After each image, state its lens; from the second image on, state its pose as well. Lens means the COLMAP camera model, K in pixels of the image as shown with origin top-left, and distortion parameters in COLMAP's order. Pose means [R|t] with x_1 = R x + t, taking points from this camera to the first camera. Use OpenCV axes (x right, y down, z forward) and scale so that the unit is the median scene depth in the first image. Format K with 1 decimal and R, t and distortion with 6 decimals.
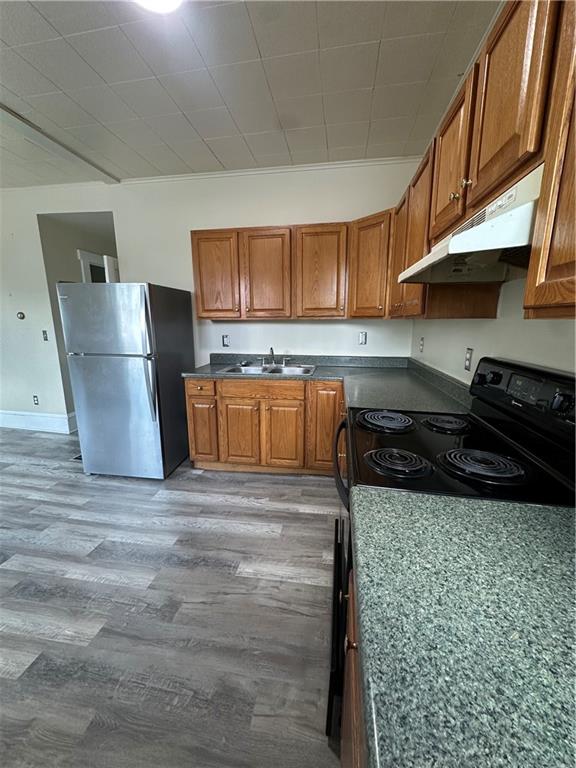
lens RADIAL K [[310.4, 0, 286.7], [0, 310.4, 384.1], [0, 0, 1]] dist [0.000190, 0.000809]
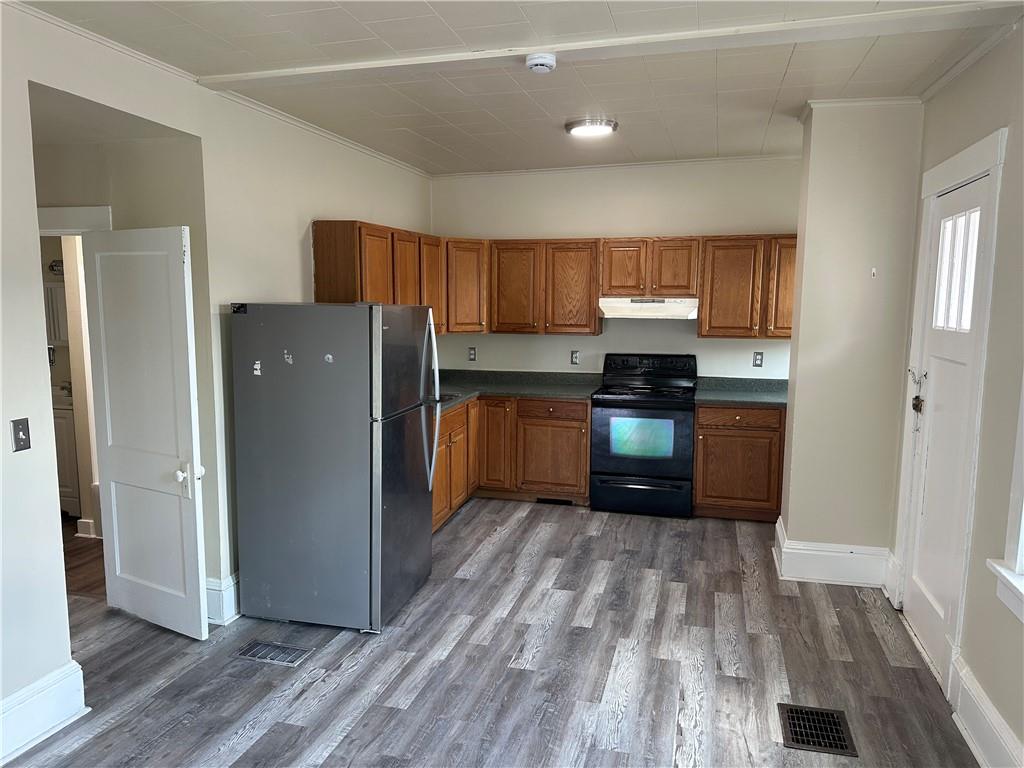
lens RADIAL K [[713.2, 0, 511.2], [0, 713.2, 384.5], [0, 0, 1]] dist [0.033368, -0.000643]
pose [[0.097479, -0.124515, 0.987418, -2.324205], [0.202032, 0.973961, 0.102873, -0.289504], [-0.974516, 0.189462, 0.120097, 0.666916]]
